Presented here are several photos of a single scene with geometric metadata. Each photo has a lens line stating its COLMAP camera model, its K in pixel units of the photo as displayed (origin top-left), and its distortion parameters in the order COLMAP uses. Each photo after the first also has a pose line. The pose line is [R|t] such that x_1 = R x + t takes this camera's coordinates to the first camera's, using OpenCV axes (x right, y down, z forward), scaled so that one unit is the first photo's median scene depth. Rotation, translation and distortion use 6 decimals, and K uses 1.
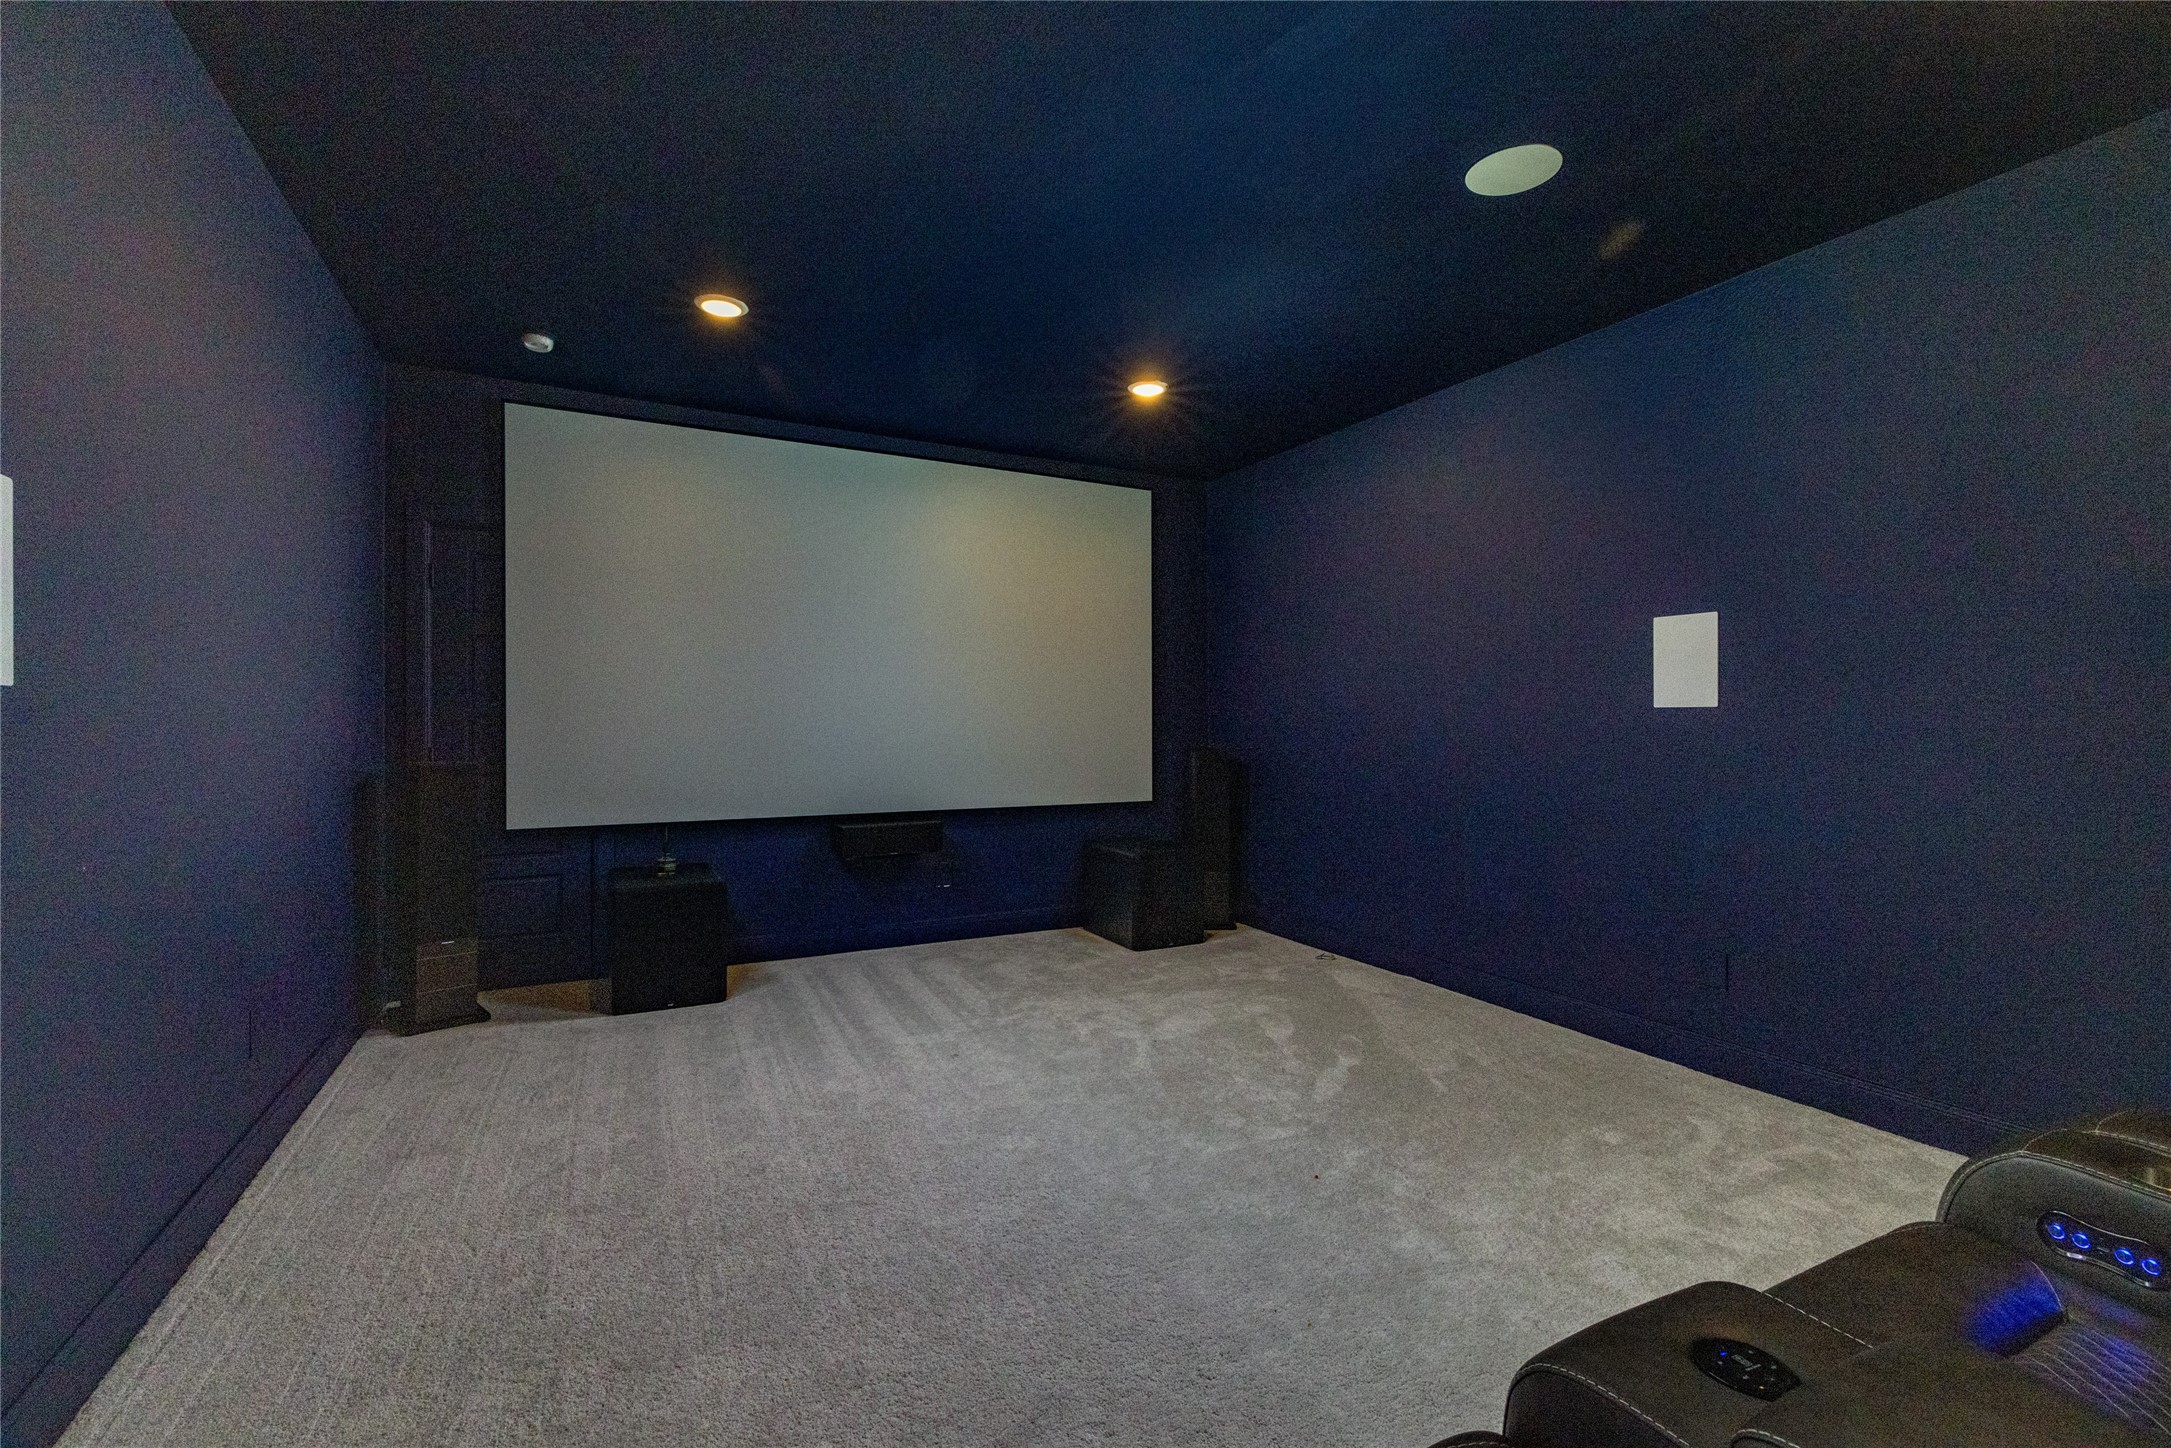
lens RADIAL K [[930.7, 0, 1073.0], [0, 930.7, 731.4], [0, 0, 1]] dist [-0.000720, 0.001041]
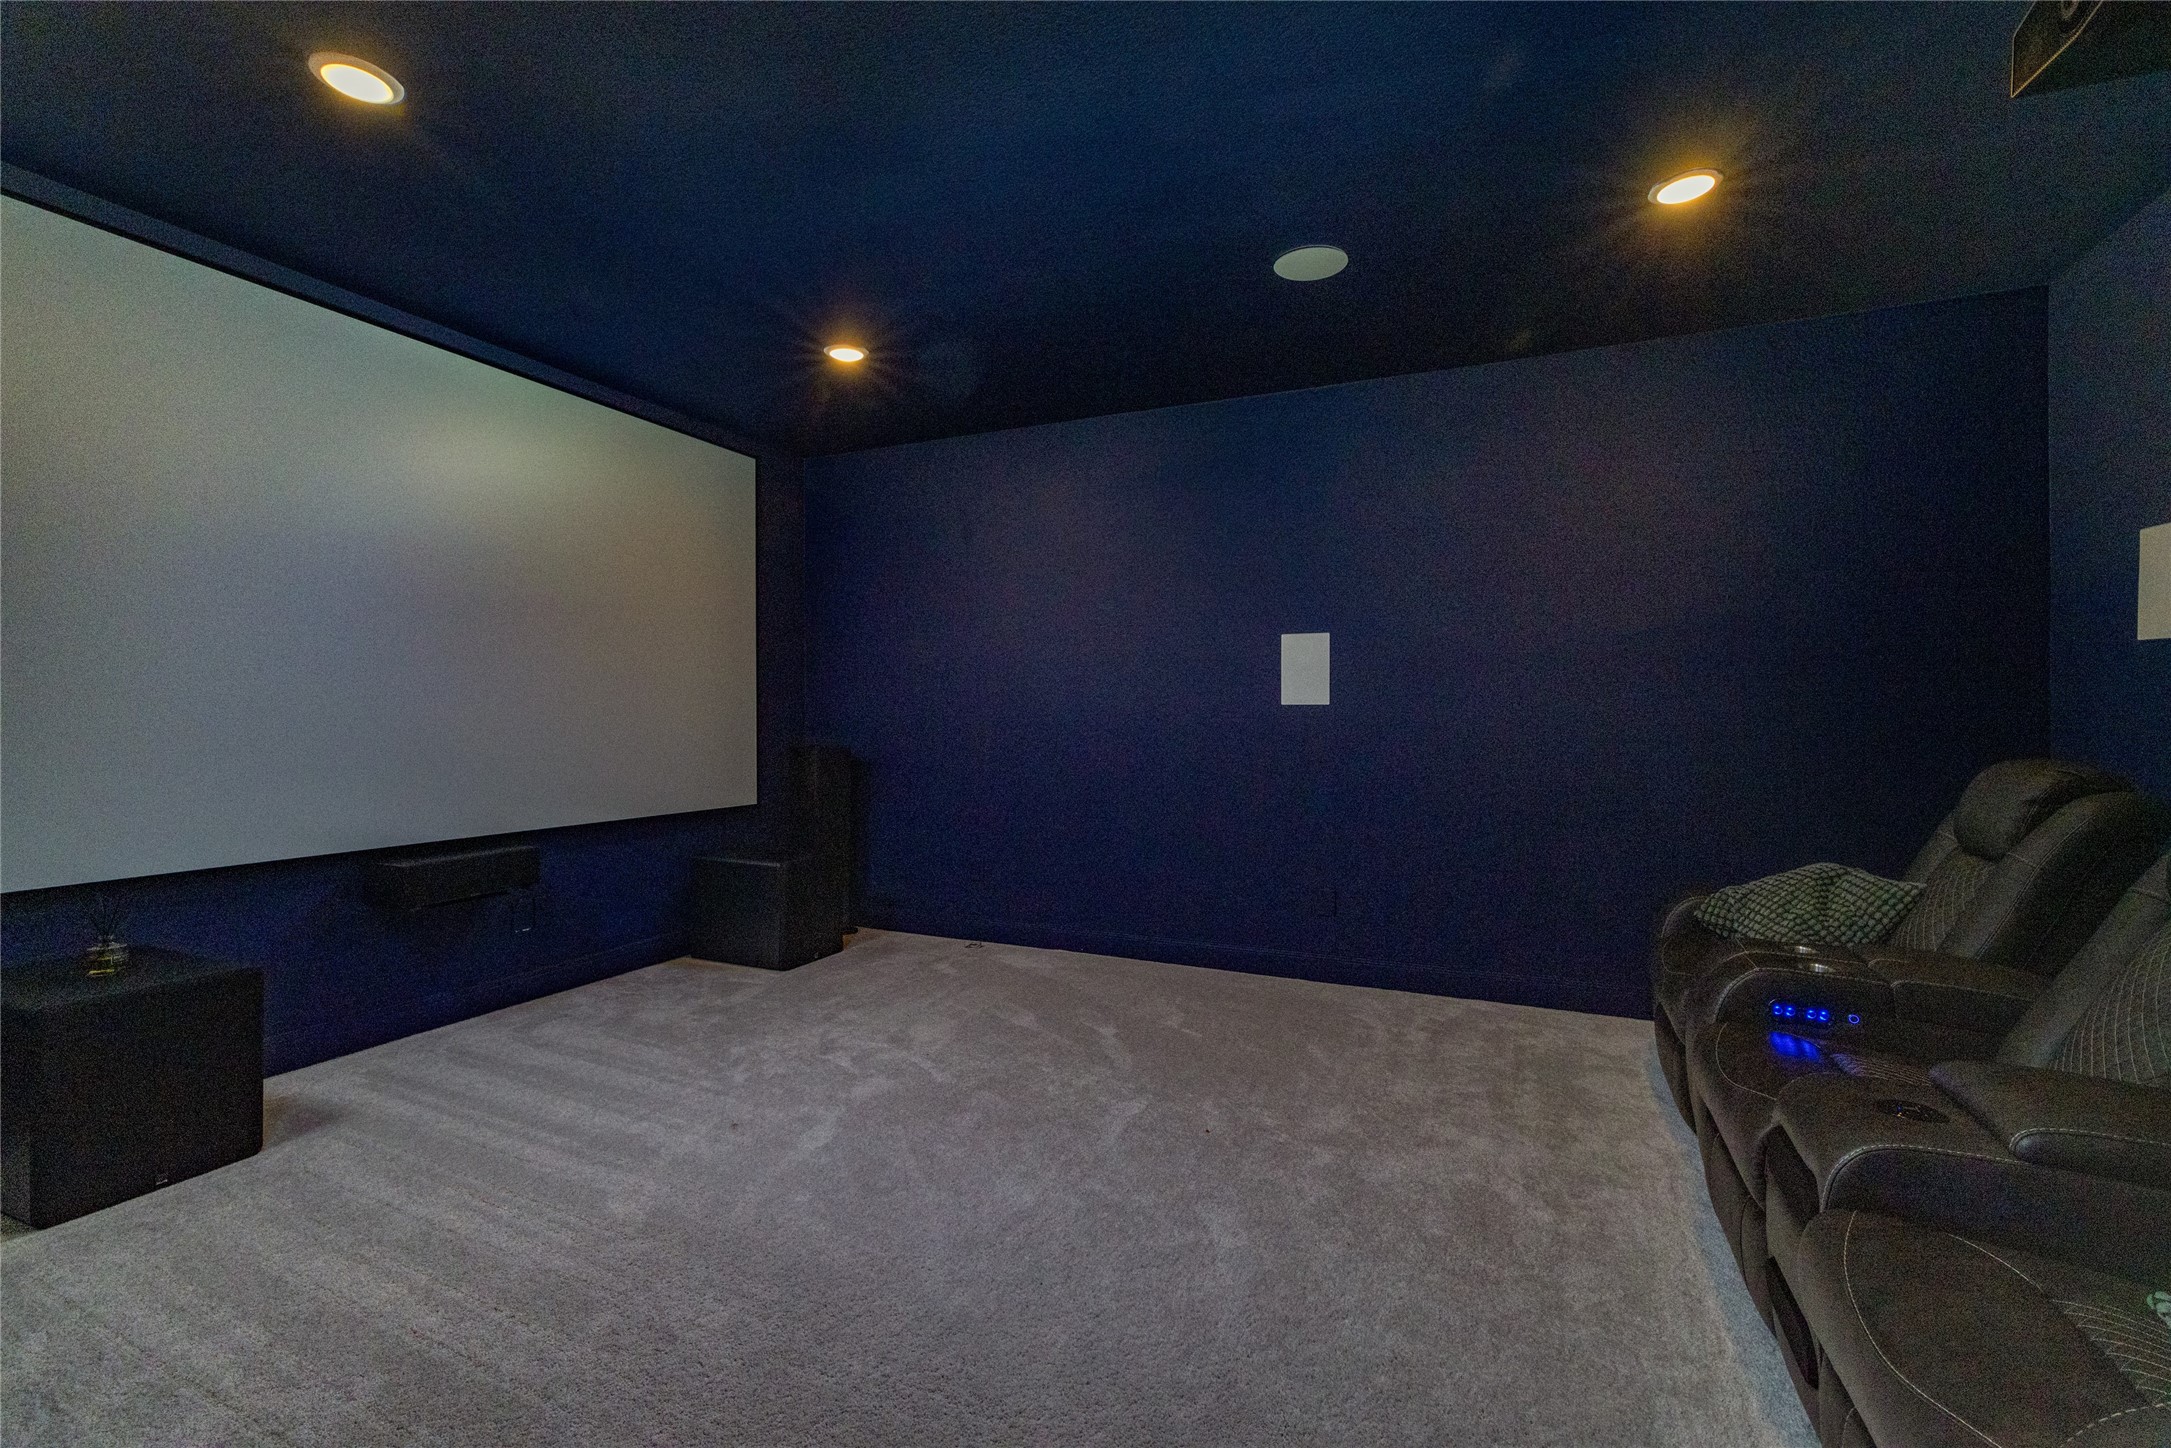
lens RADIAL K [[930.7, 0, 1075.3], [0, 930.7, 711.7], [0, 0, 1]] dist [-0.000720, 0.001041]
pose [[0.787625, -0.000801, 0.616154, -0.334519], [0.009177, 0.999903, -0.010431, -0.004182], [-0.616087, 0.013870, 0.787556, 0.139562]]
